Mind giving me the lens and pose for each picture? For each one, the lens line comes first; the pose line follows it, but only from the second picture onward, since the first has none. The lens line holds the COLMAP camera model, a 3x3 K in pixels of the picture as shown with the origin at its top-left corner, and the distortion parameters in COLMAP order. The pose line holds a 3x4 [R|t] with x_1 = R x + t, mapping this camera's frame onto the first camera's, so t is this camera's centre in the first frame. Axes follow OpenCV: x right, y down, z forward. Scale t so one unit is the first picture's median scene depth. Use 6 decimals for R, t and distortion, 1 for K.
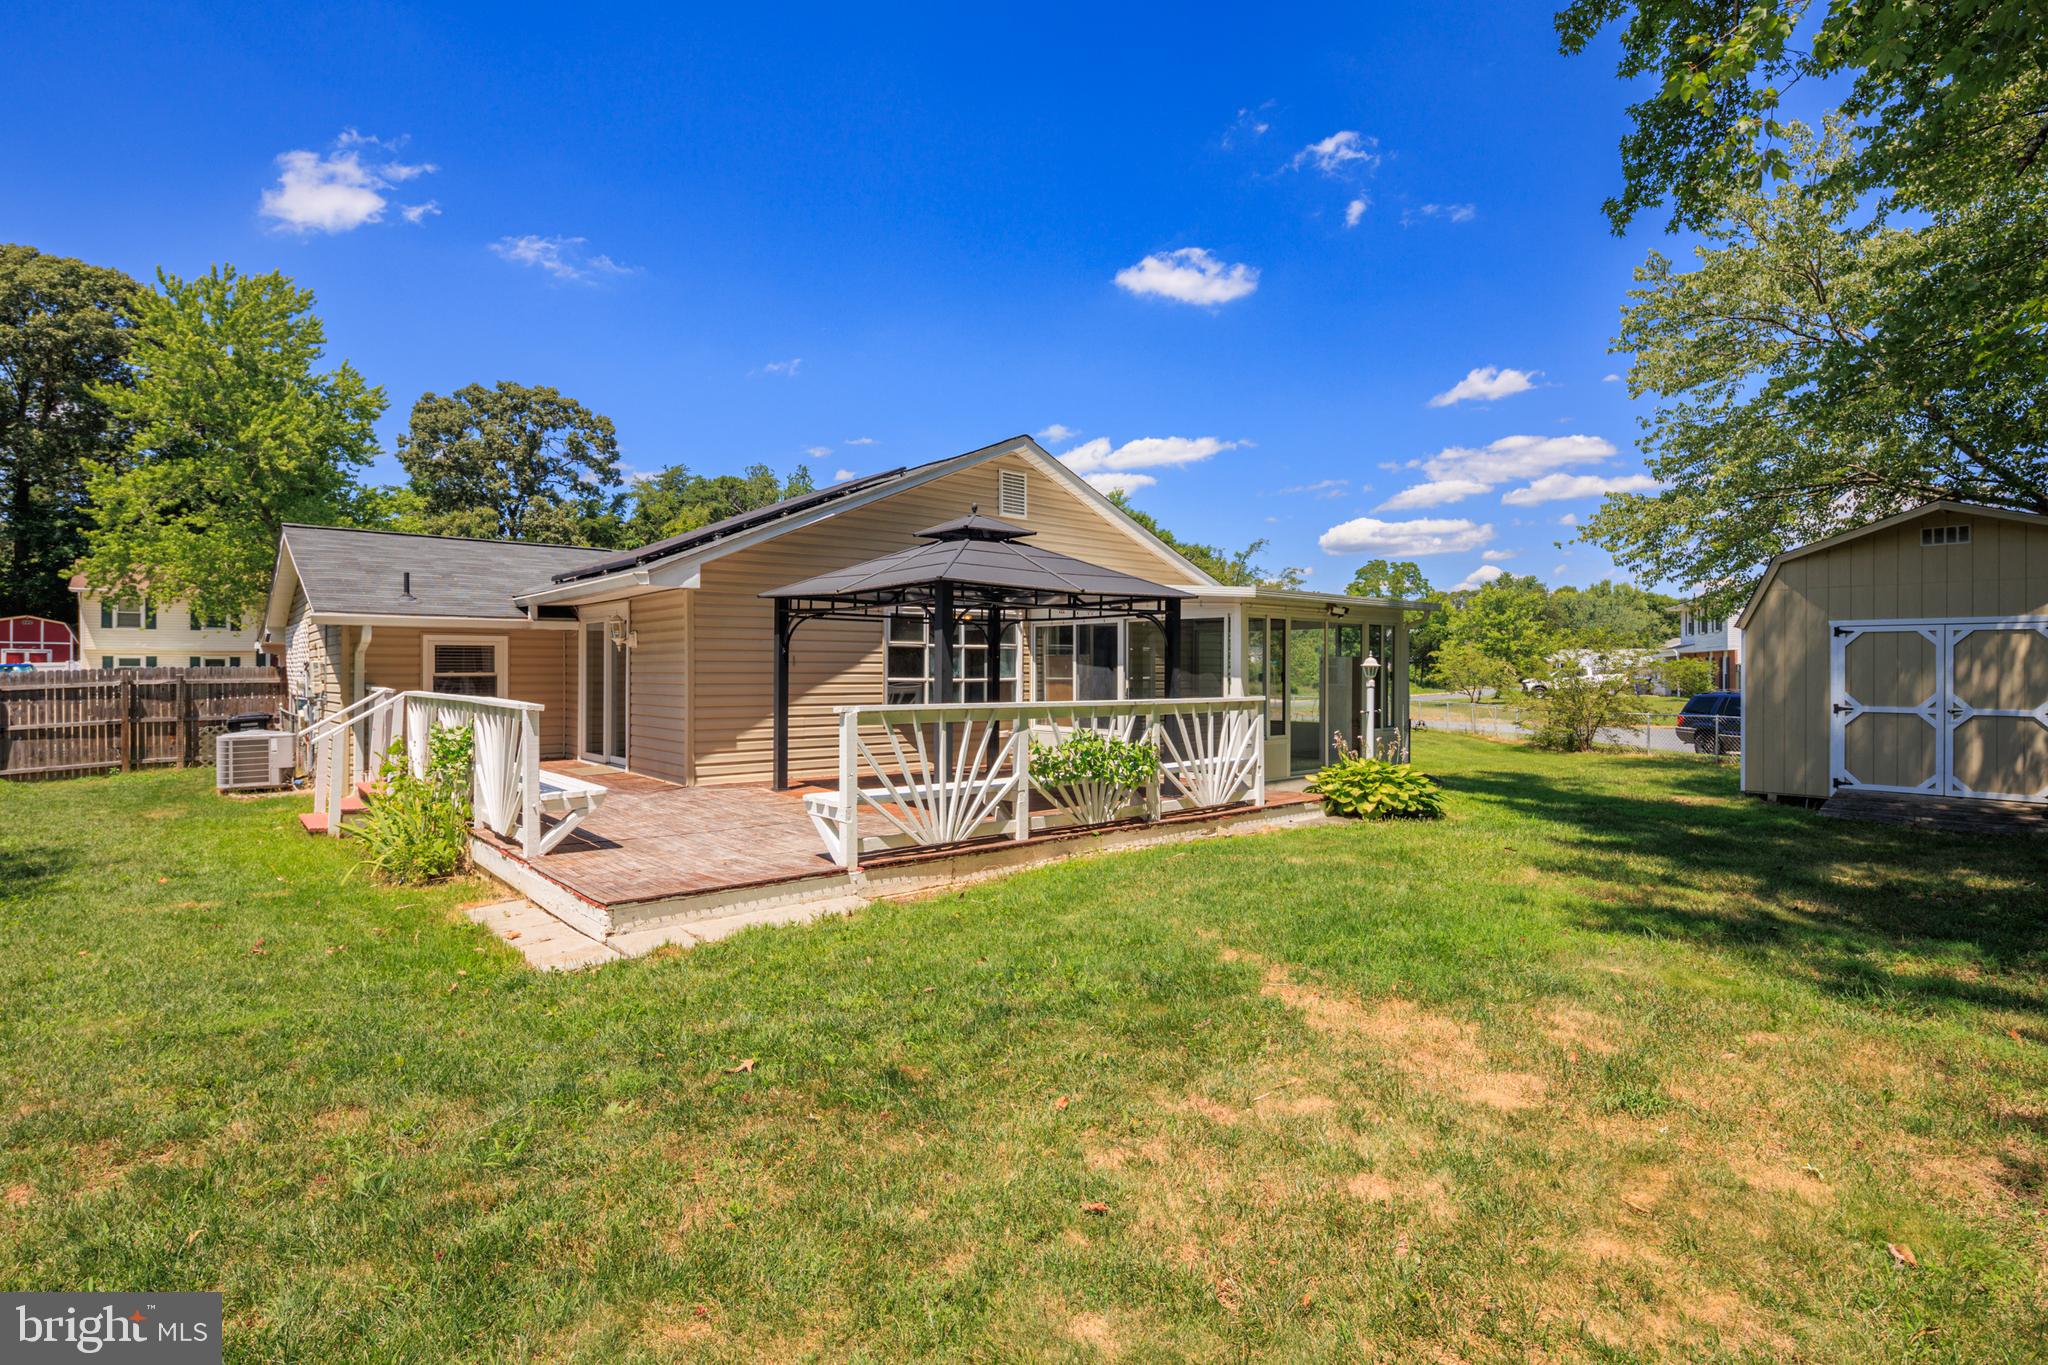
lens RADIAL K [[993.7, 0, 1022.6], [0, 993.7, 667.9], [0, 0, 1]] dist [0.005256, -0.004503]
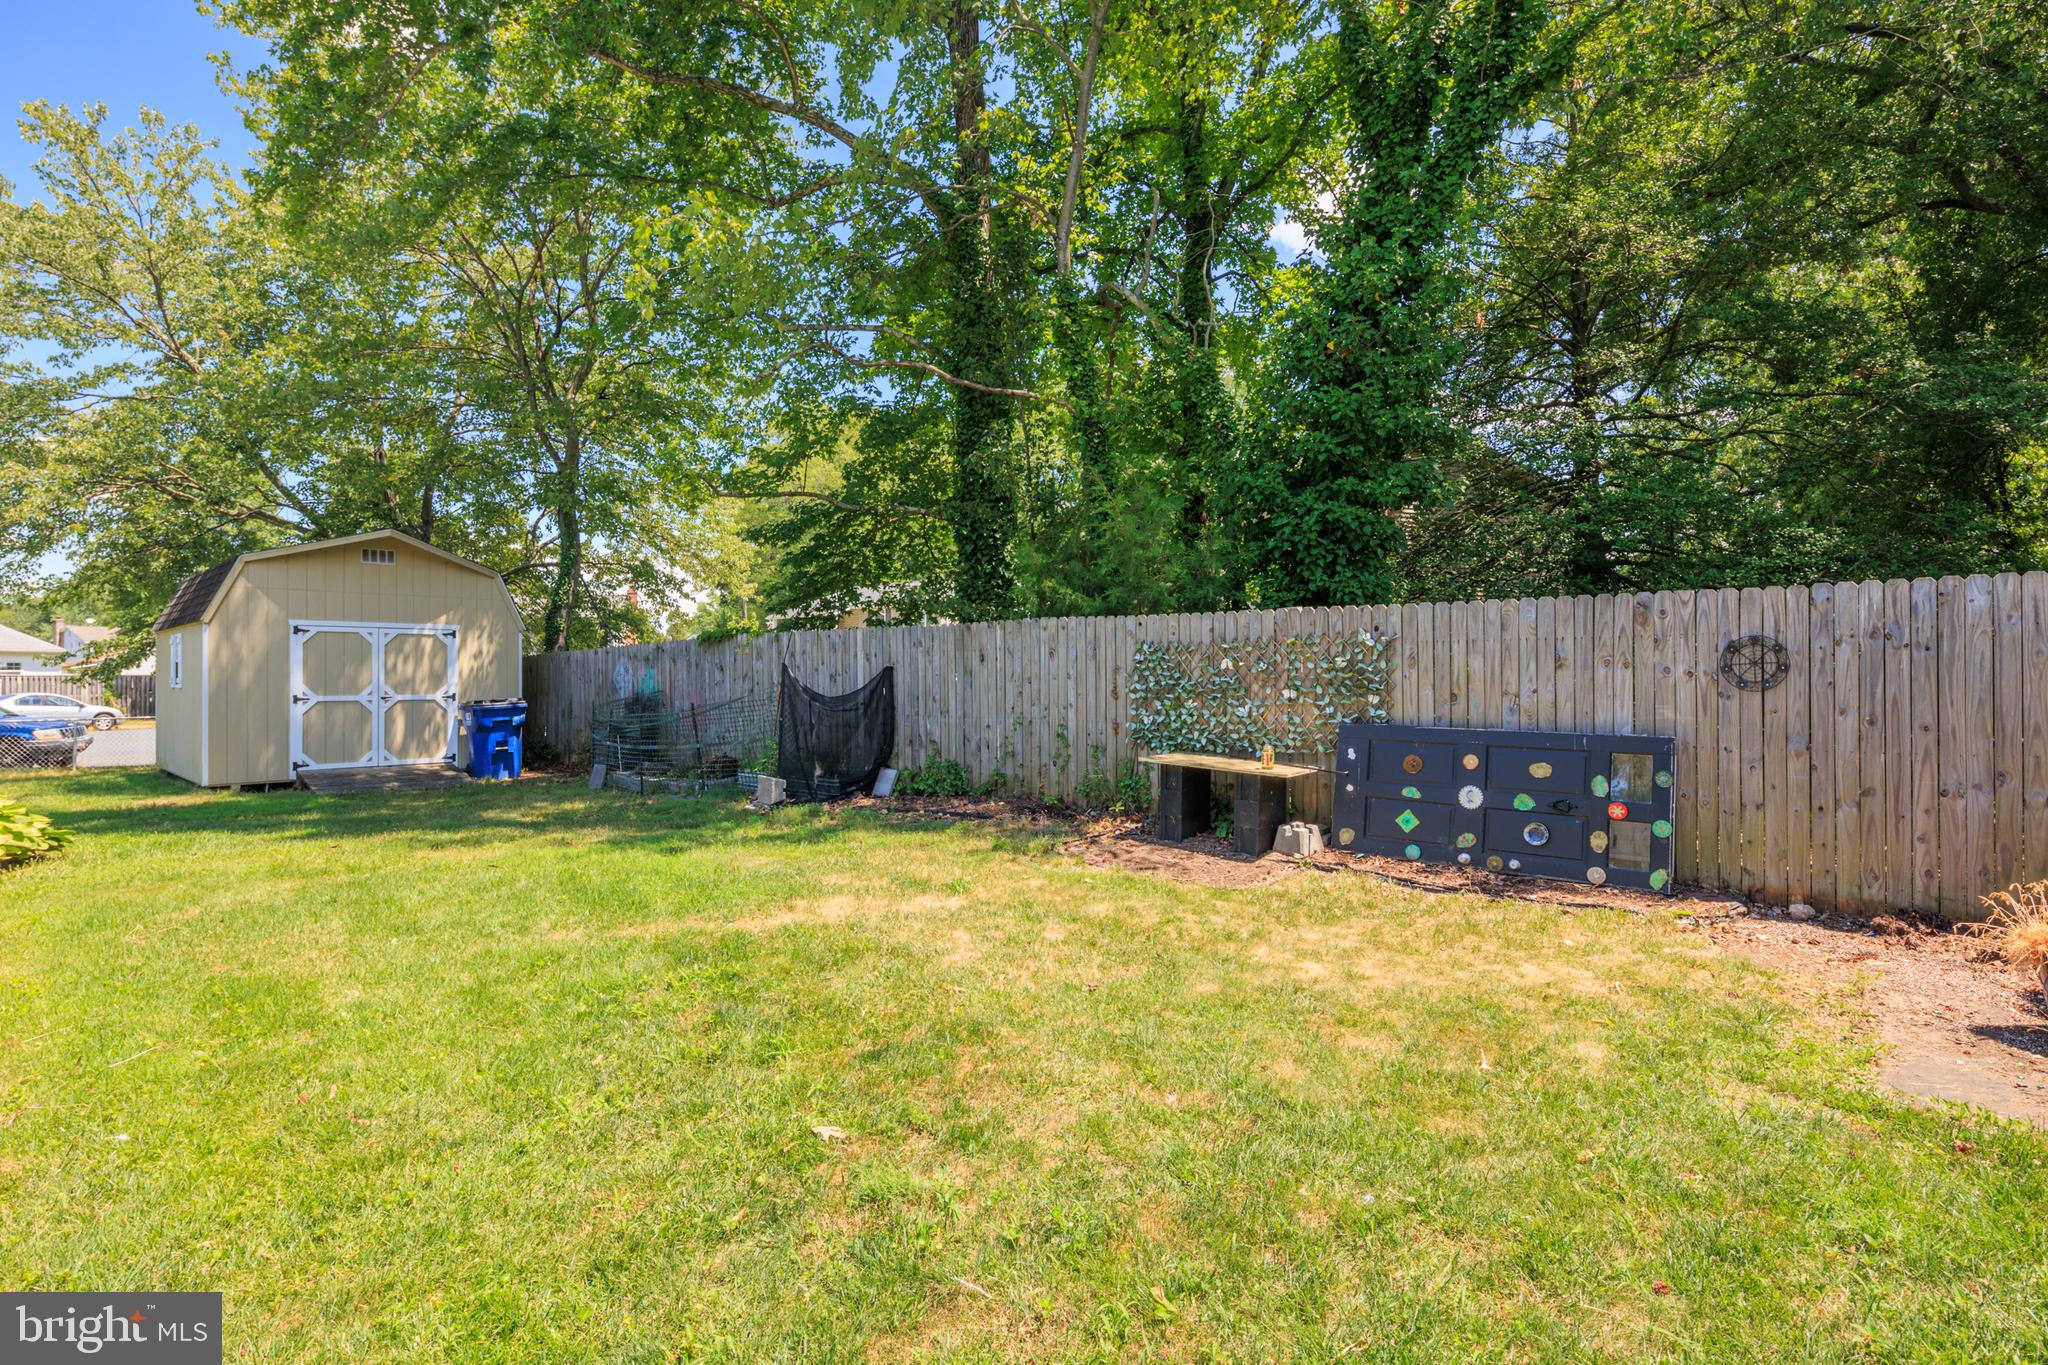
lens RADIAL K [[993.7, 0, 1015.1], [0, 993.7, 667.4], [0, 0, 1]] dist [0.005256, -0.004503]
pose [[-0.080997, 0.002881, 0.996710, -0.135672], [0.000180, 0.999996, -0.002876, 0.003457], [-0.996714, -0.000054, -0.080997, 0.112461]]
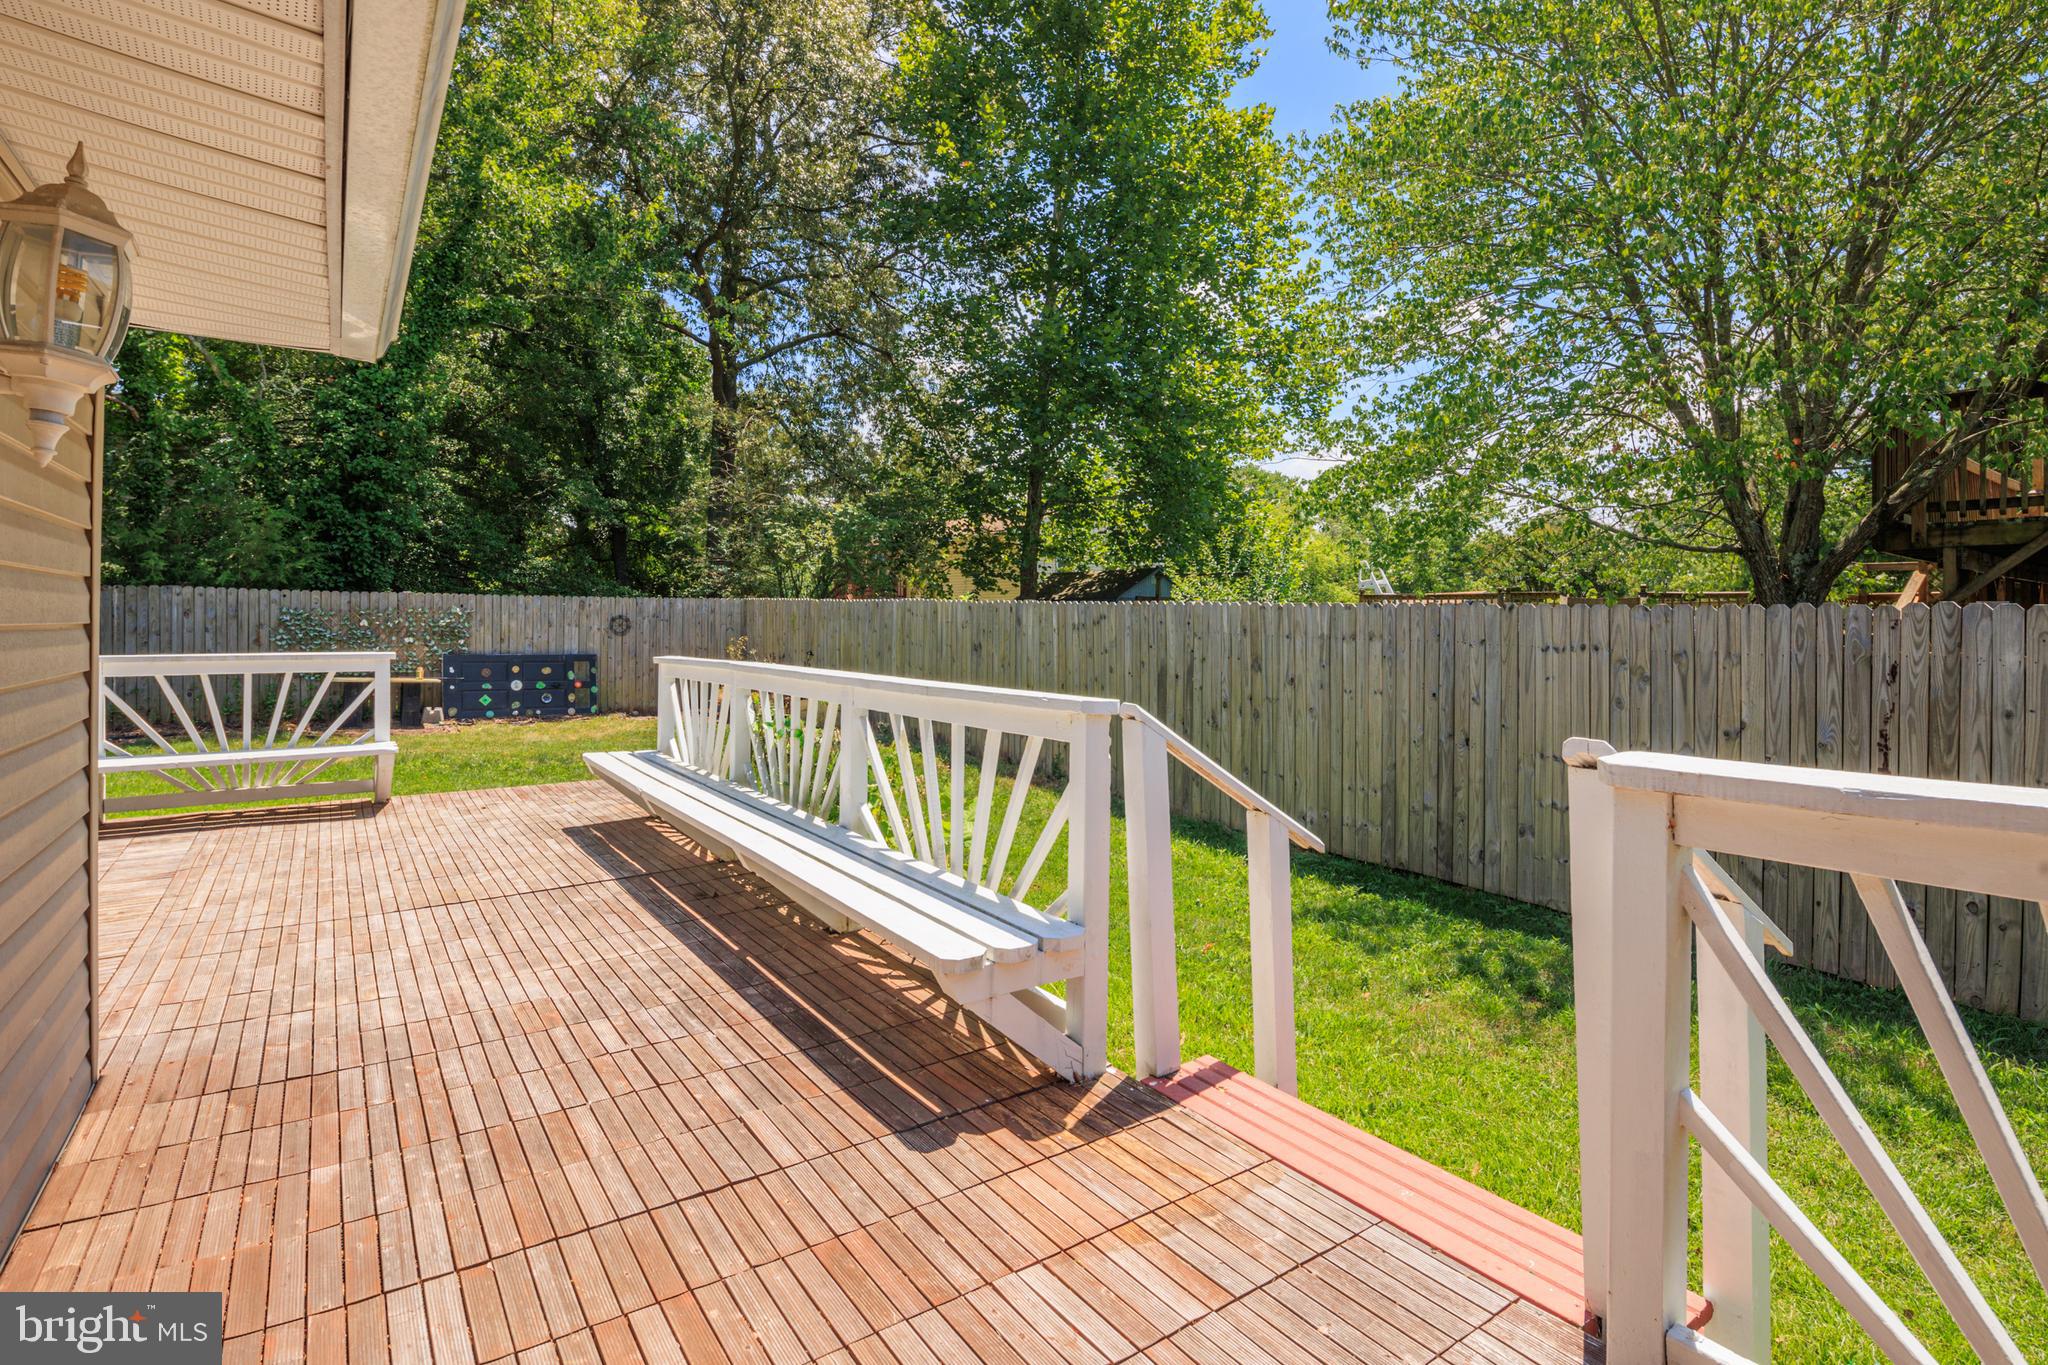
lens RADIAL K [[993.7, 0, 1017.1], [0, 993.7, 626.4], [0, 0, 1]] dist [0.005256, -0.004503]
pose [[-0.994063, -0.007555, 0.108548, -0.216574], [-0.007547, 0.999971, 0.000486, 0.000949], [-0.108548, -0.000336, -0.994091, 0.442748]]
